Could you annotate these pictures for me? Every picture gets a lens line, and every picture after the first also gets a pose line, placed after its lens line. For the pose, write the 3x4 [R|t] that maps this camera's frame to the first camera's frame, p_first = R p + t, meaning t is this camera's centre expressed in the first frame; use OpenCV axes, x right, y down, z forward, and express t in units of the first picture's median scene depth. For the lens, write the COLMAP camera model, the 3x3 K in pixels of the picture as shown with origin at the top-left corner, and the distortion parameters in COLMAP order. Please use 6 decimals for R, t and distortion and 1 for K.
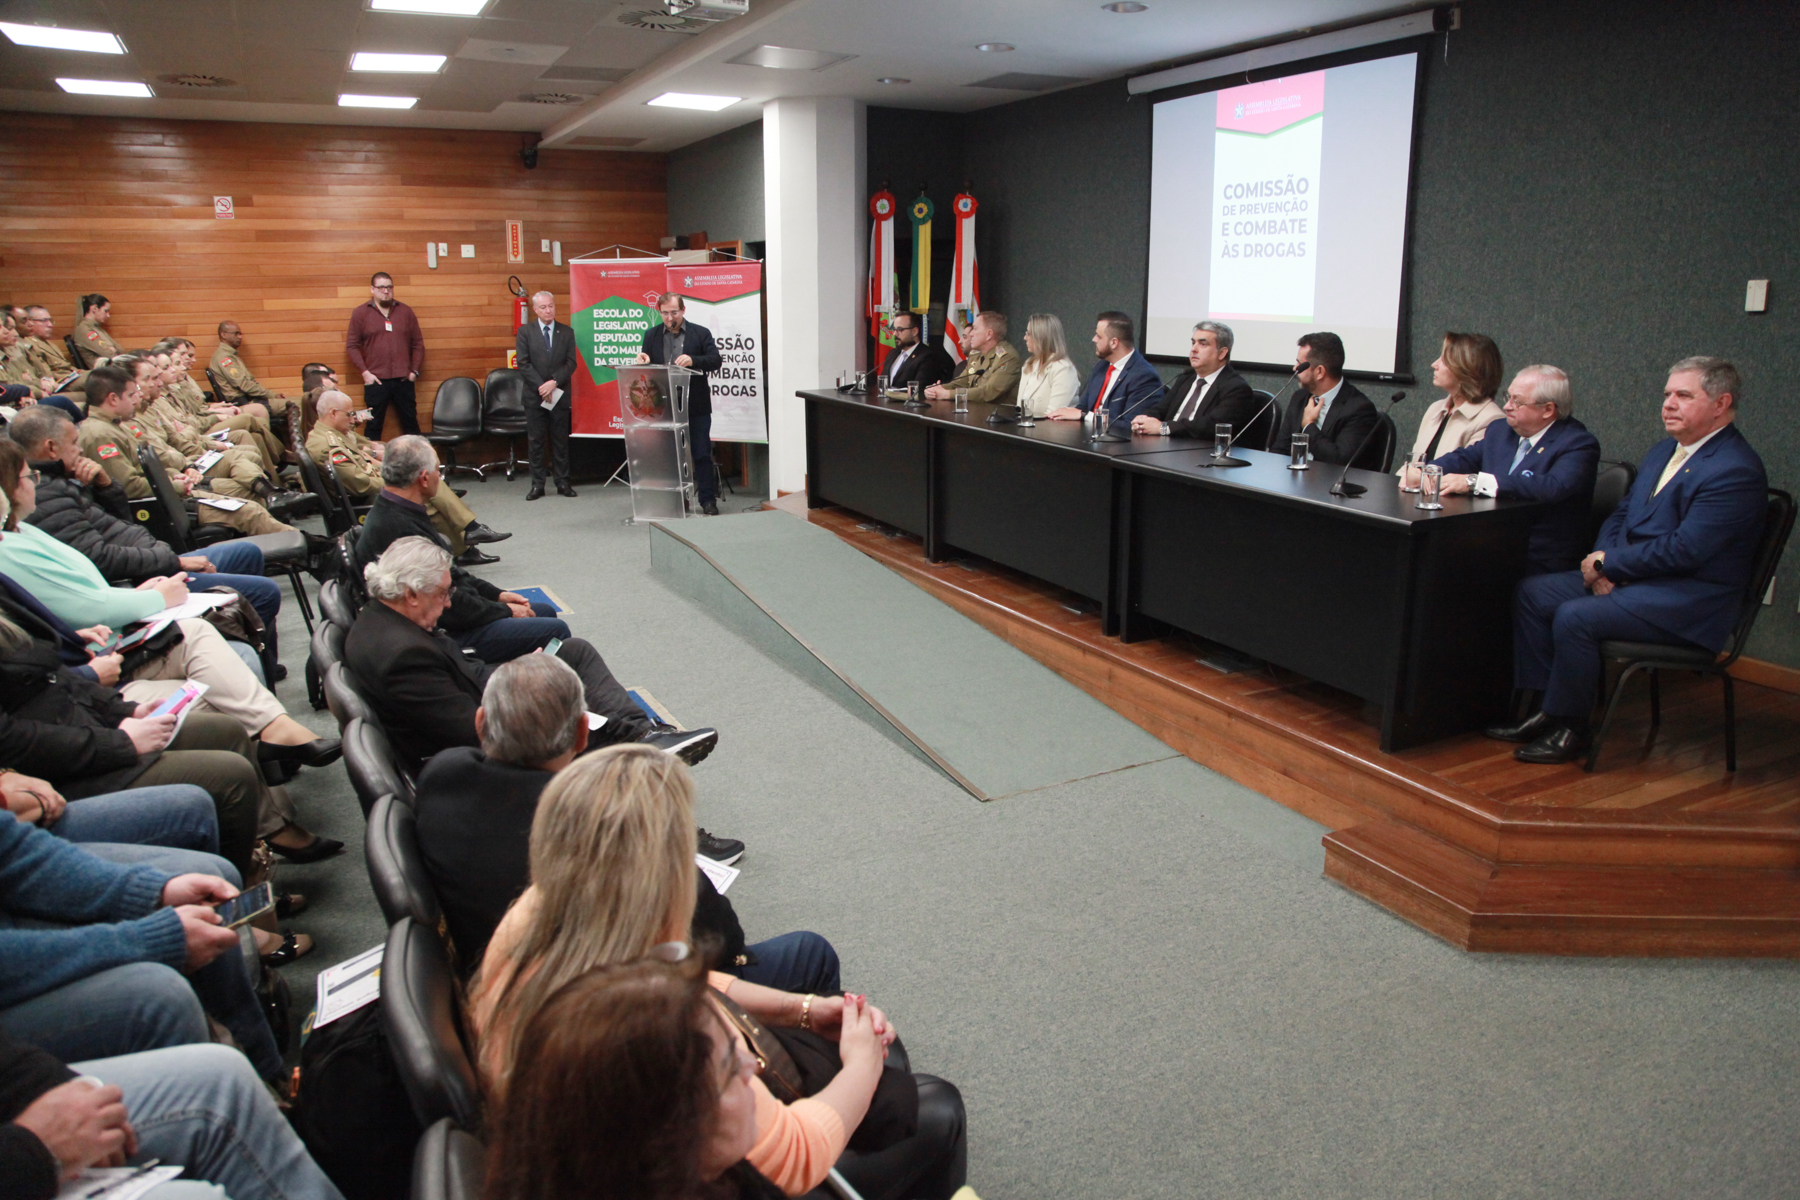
lens RADIAL K [[1234.0, 0, 905.0], [0, 1234.0, 593.1], [0, 0, 1]] dist [-0.091870, 0.042492]
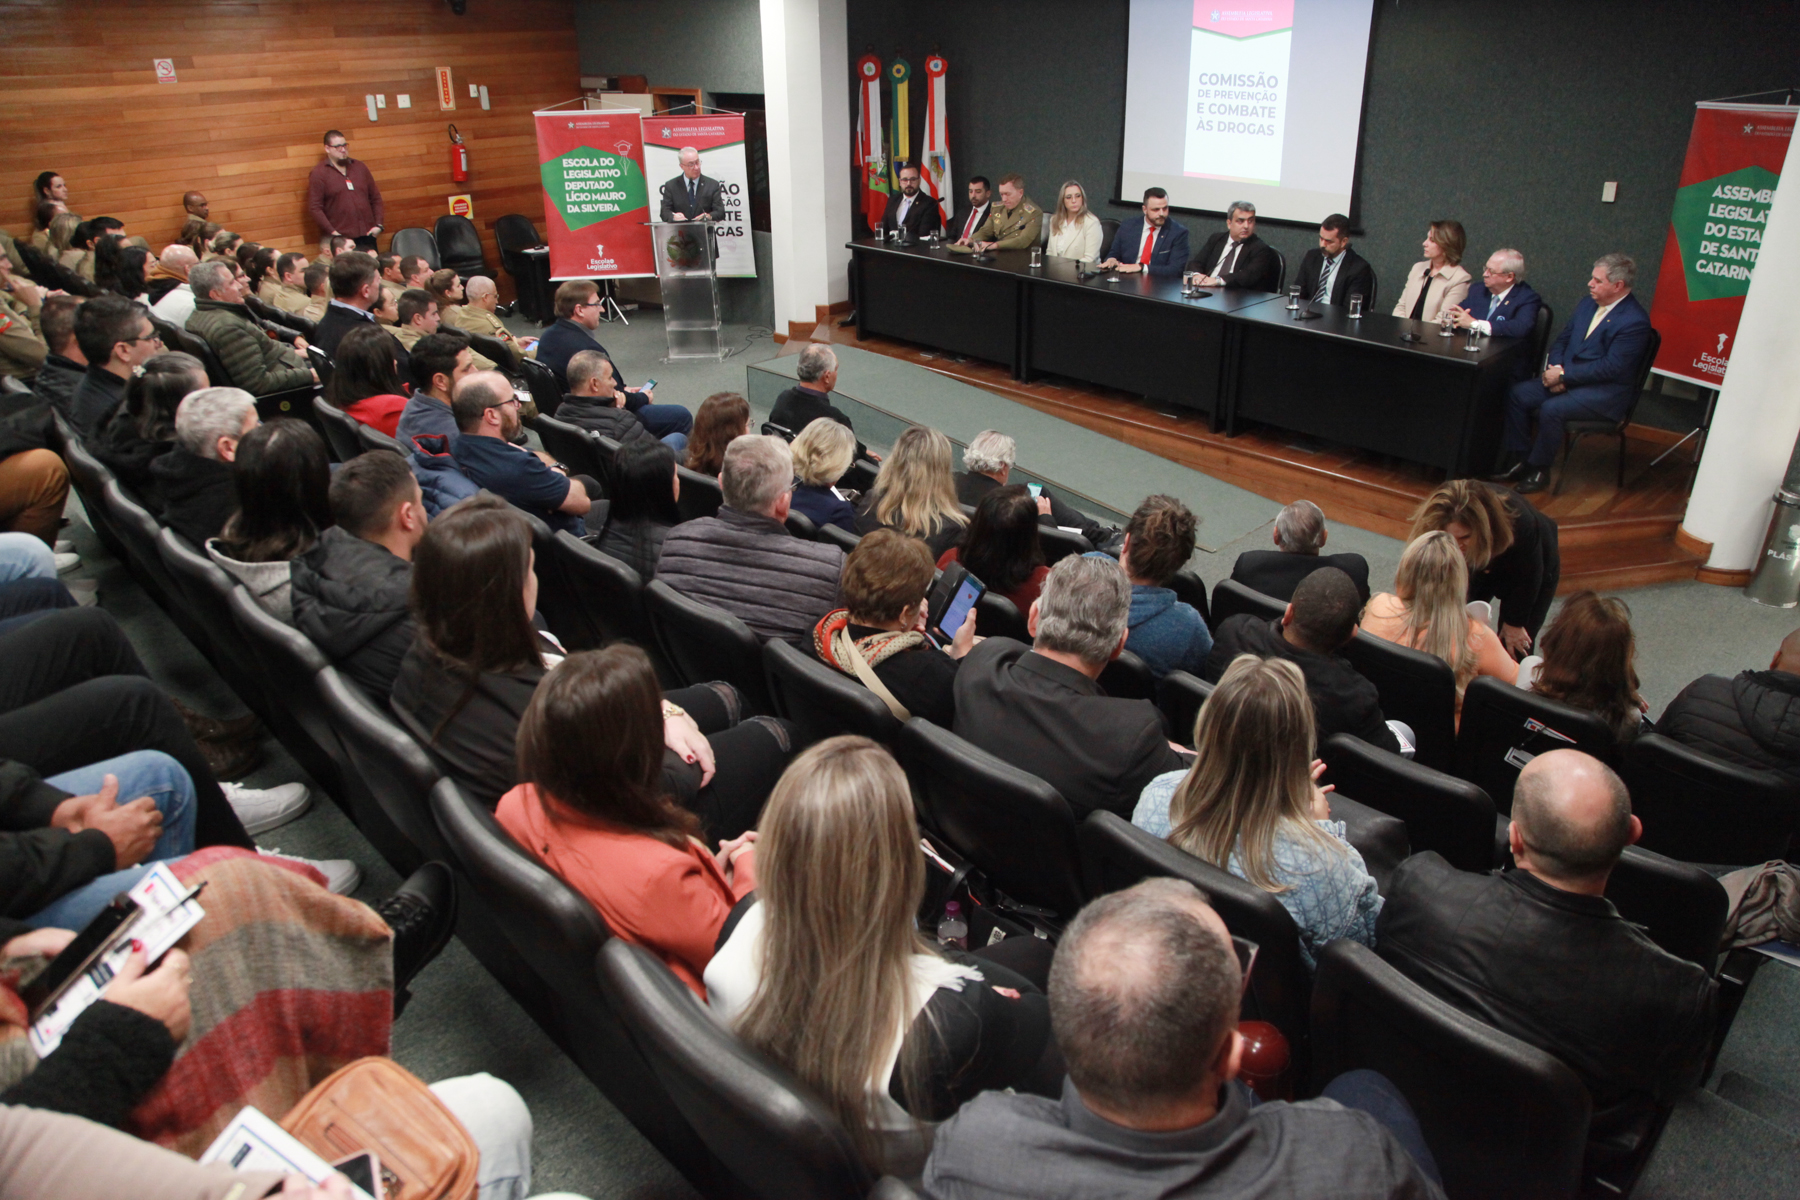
lens RADIAL K [[1234.0, 0, 899.1], [0, 1234.0, 610.8], [0, 0, 1]] dist [-0.091870, 0.042492]
pose [[0.958870, -0.137727, 0.248191, -0.346456], [0.083136, 0.972318, 0.218371, -0.065008], [-0.271396, -0.188756, 0.943777, -0.190364]]
